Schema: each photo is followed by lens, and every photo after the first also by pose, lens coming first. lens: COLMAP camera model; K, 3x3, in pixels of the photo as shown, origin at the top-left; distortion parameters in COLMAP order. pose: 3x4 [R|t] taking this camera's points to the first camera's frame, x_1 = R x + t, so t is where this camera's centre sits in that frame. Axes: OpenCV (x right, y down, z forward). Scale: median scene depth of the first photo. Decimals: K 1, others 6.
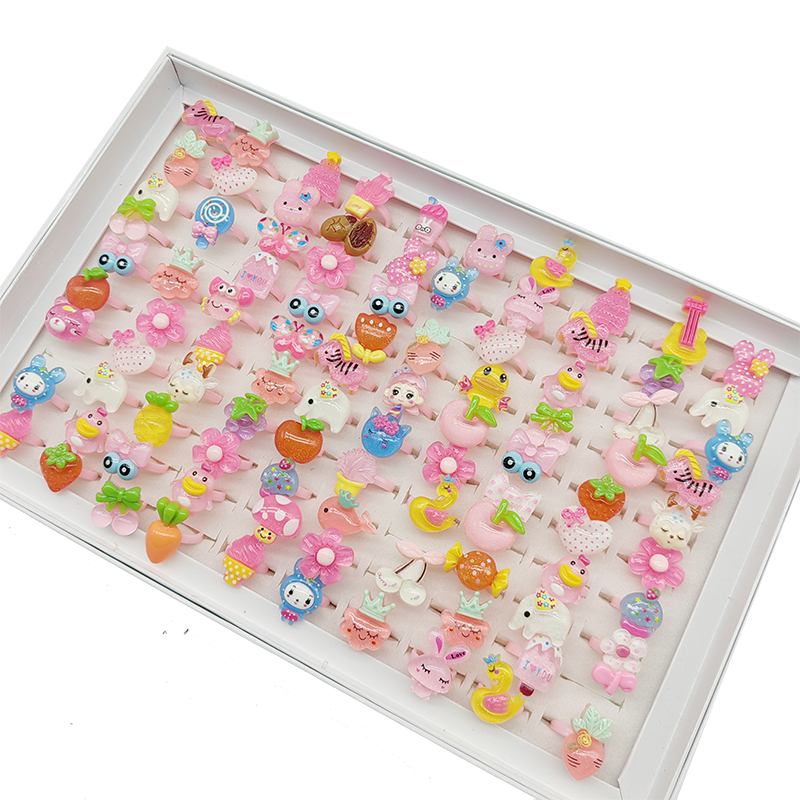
lens RADIAL K [[882.4, 0, 400.0], [0, 882.4, 400.0], [0, 0, 1]] dist [0.040190, -0.180082]
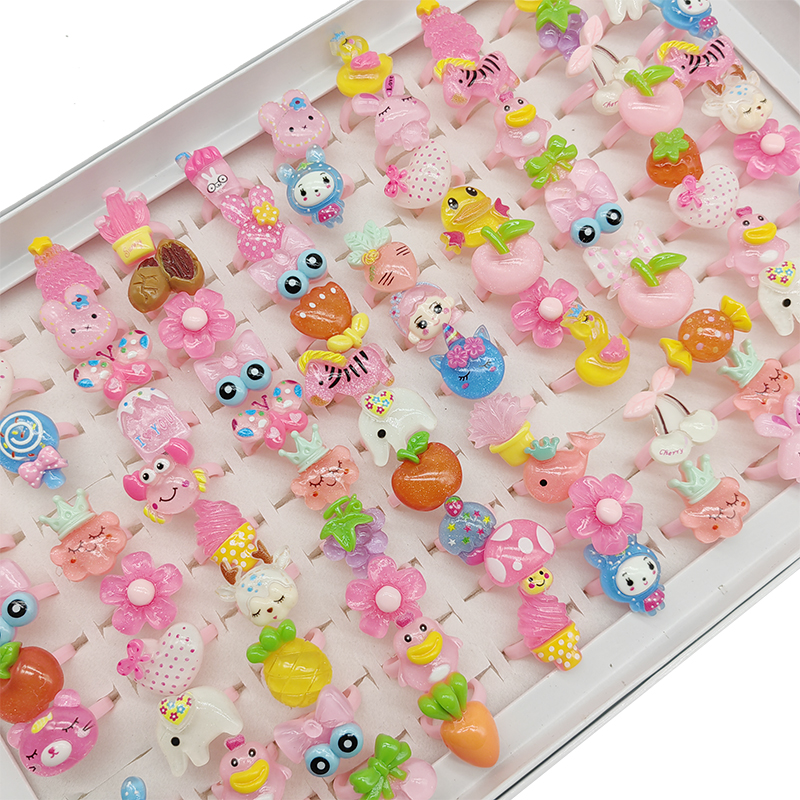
lens RADIAL K [[882.4, 0, 400.0], [0, 882.4, 400.0], [0, 0, 1]] dist [0.040190, -0.180082]
pose [[0.447308, -0.850103, 0.277921, -0.251126], [0.850891, 0.500209, 0.160548, -0.103378], [-0.275501, 0.164666, 0.947093, 0.353058]]
